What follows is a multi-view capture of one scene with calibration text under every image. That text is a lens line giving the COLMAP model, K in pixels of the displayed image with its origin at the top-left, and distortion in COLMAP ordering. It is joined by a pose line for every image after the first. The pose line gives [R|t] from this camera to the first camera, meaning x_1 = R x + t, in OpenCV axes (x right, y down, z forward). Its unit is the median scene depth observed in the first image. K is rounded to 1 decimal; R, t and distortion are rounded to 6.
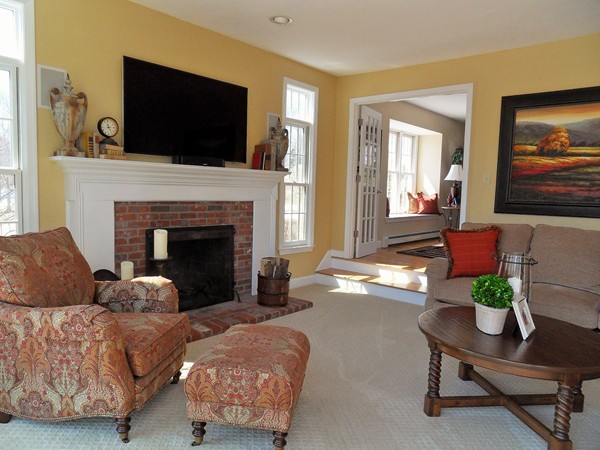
lens RADIAL K [[441.0, 0, 297.3], [0, 441.0, 224.9], [0, 0, 1]] dist [-0.023850, 0.018498]
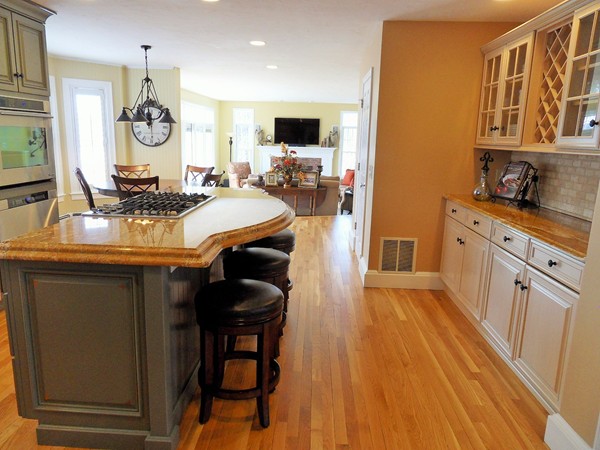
lens RADIAL K [[441.0, 0, 301.3], [0, 441.0, 225.9], [0, 0, 1]] dist [-0.023850, 0.018498]
pose [[0.622668, 0.143979, -0.769126, 2.295149], [-0.071044, 0.989269, 0.127673, 0.027311], [0.779255, -0.024856, 0.626214, -0.996665]]
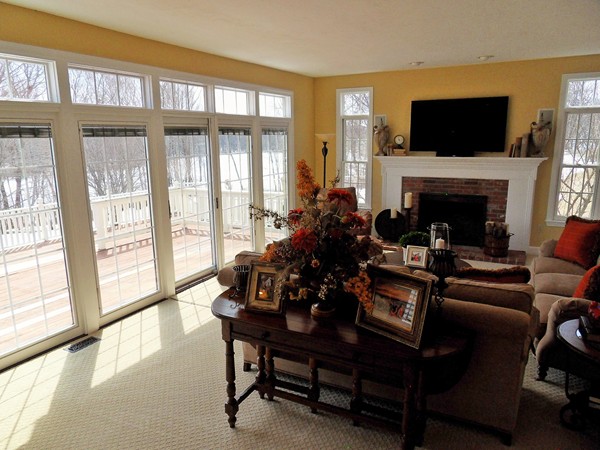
lens RADIAL K [[441.0, 0, 291.0], [0, 441.0, 230.7], [0, 0, 1]] dist [-0.023850, 0.018498]
pose [[0.209859, 0.171621, -0.962551, 1.193278], [-0.059478, 0.984892, 0.162637, -0.088352], [0.975921, 0.023119, 0.216896, 0.065097]]
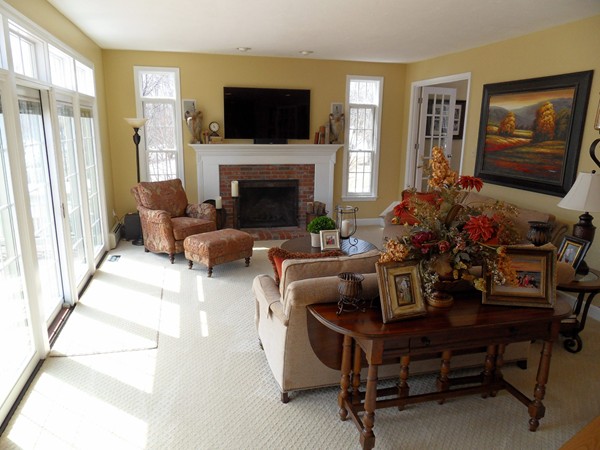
lens RADIAL K [[441.0, 0, 297.6], [0, 441.0, 227.1], [0, 0, 1]] dist [-0.023850, 0.018498]
pose [[0.816635, 0.113317, -0.565922, 0.819985], [-0.037378, 0.988862, 0.144066, -0.062208], [0.575943, -0.096496, 0.811774, -0.331104]]
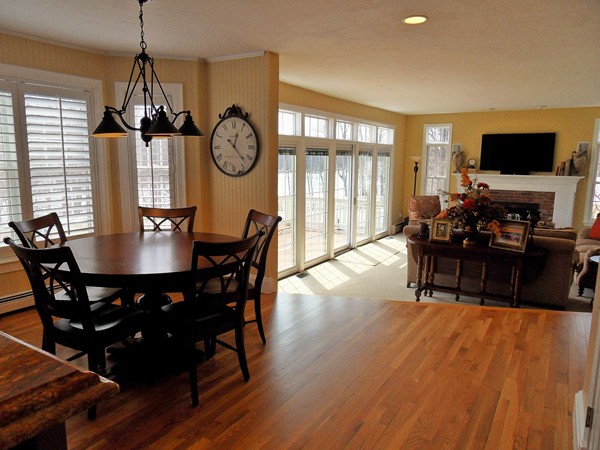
lens RADIAL K [[441.0, 0, 290.1], [0, 441.0, 229.8], [0, 0, 1]] dist [-0.023850, 0.018498]
pose [[0.143436, 0.131244, -0.980919, 1.751436], [-0.083411, 0.989244, 0.120161, -0.028093], [0.986138, 0.064584, 0.152840, -0.427823]]
